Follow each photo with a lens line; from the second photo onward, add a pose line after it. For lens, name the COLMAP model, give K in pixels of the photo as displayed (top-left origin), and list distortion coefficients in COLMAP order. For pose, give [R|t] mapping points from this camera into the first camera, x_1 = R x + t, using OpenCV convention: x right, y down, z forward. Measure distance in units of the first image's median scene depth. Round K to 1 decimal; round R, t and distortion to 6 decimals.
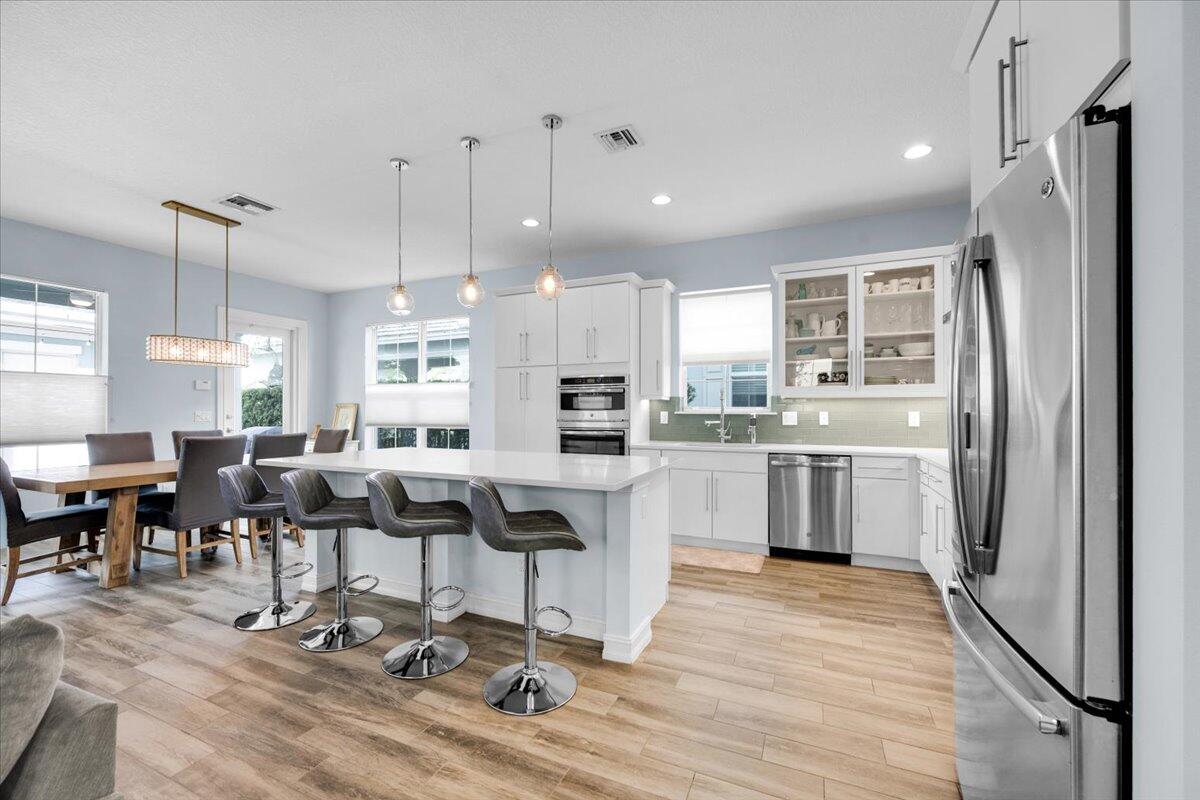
lens RADIAL K [[485.5, 0, 600.3], [0, 485.5, 406.5], [0, 0, 1]] dist [0.002095, -0.000151]
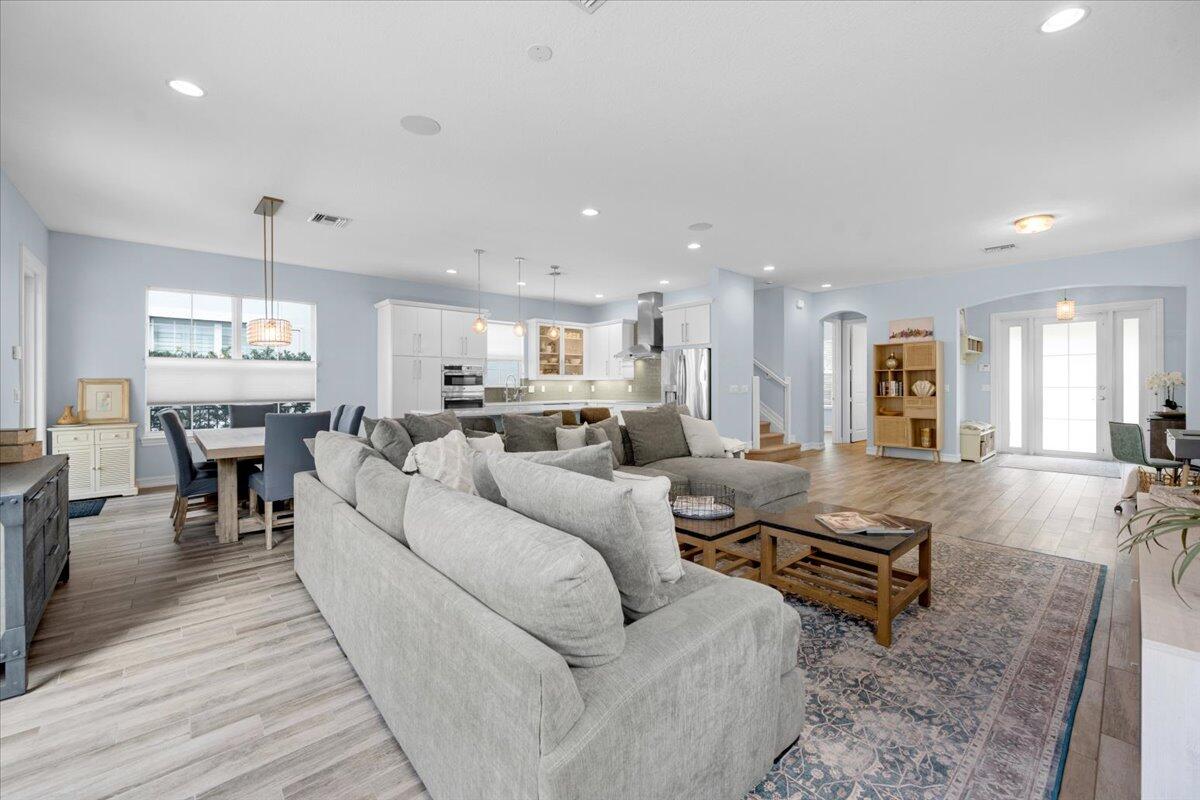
lens RADIAL K [[482.8, 0, 601.5], [0, 482.8, 384.7], [0, 0, 1]] dist [-0.001175, 0.000174]
pose [[0.401602, -0.001435, 0.915813, -1.553534], [-0.002903, 0.999992, 0.002840, -0.001148], [-0.915810, -0.003800, 0.401595, -0.131353]]
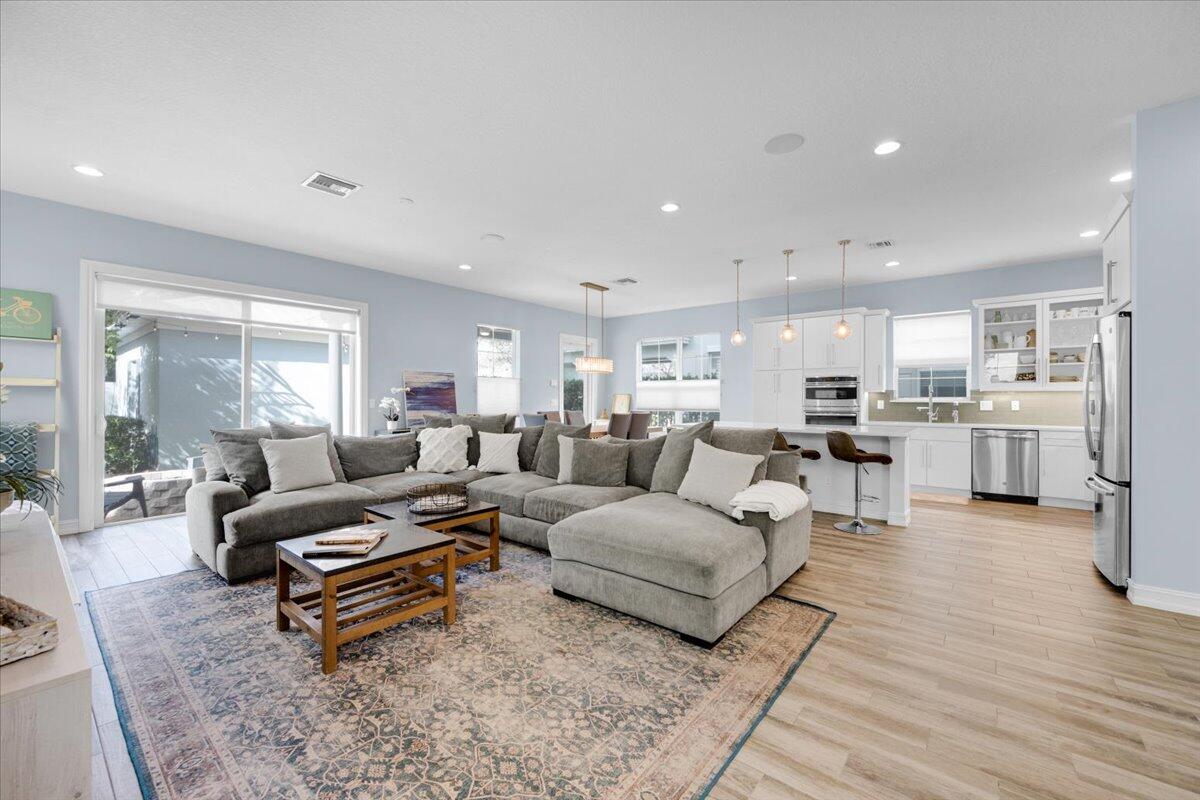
lens RADIAL K [[481.9, 0, 599.0], [0, 481.9, 398.0], [0, 0, 1]] dist [-0.003811, -0.000168]
pose [[0.965417, 0.002095, -0.260703, -0.361694], [-0.001057, 0.999991, 0.004122, -0.002039], [0.260709, -0.003703, 0.965410, -0.697874]]
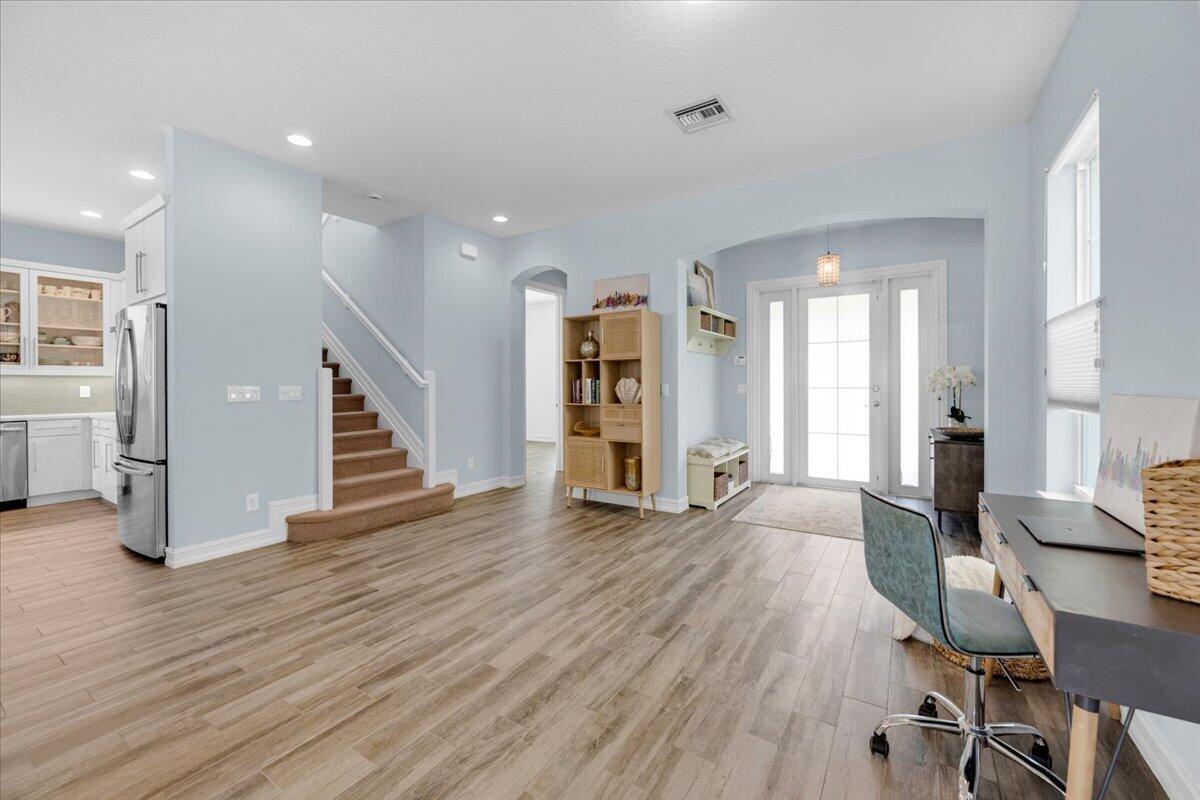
lens RADIAL K [[479.0, 0, 599.4], [0, 479.0, 386.1], [0, 0, 1]] dist [-0.003922, -0.000295]
pose [[0.153758, -0.004299, 0.988099, -0.447021], [-0.003950, 0.999980, 0.004965, -0.001210], [-0.988101, -0.004667, 0.153738, -0.621781]]
